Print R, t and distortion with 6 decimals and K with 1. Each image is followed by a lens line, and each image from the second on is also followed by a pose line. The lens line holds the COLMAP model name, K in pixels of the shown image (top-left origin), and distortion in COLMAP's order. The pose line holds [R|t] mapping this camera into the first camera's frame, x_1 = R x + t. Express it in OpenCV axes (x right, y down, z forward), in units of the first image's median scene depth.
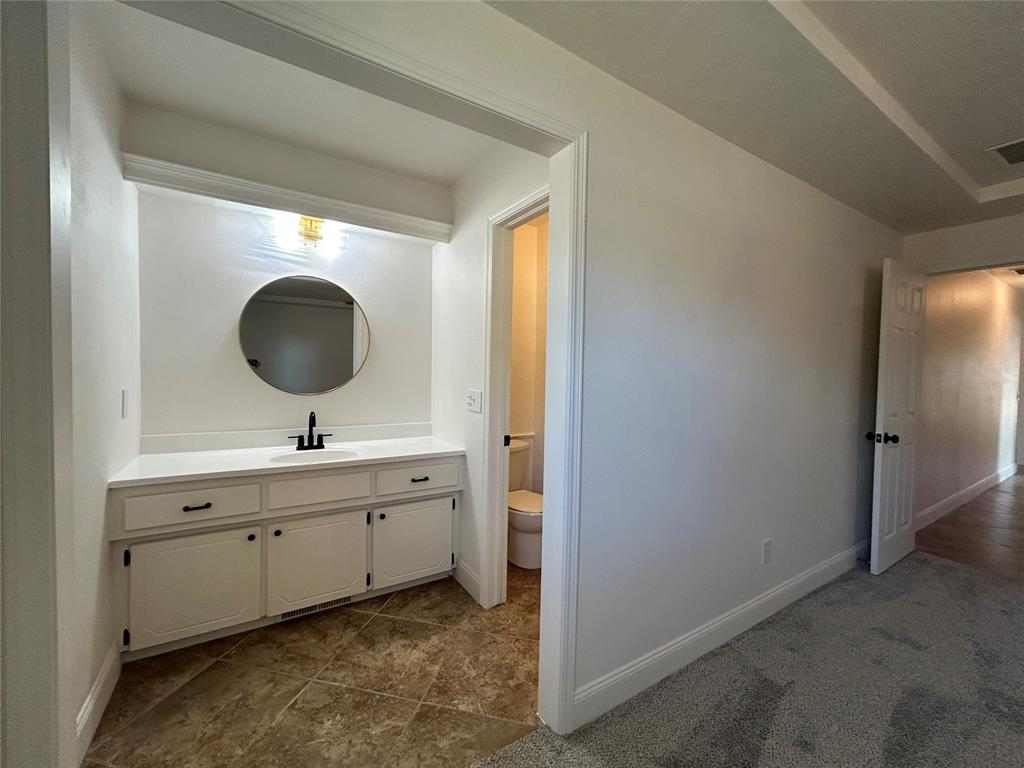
lens RADIAL K [[415.5, 0, 511.1], [0, 415.5, 381.1], [0, 0, 1]] dist [-0.000836, 0.000937]
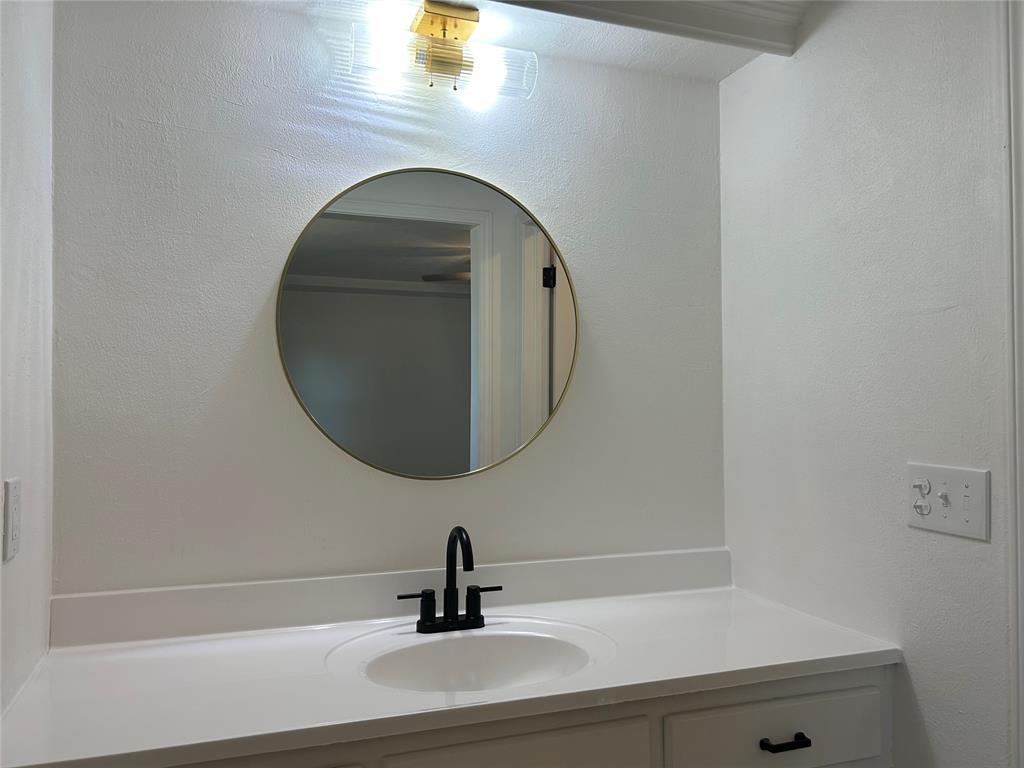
lens RADIAL K [[796.7, 0, 512.0], [0, 796.7, 384.0], [0, 0, 1]] dist [0.063310, -0.082175]
pose [[0.976626, -0.026116, -0.213351, -0.270787], [0.014534, 0.998343, -0.055676, -0.011130], [0.214451, 0.051274, 0.975388, 0.307581]]
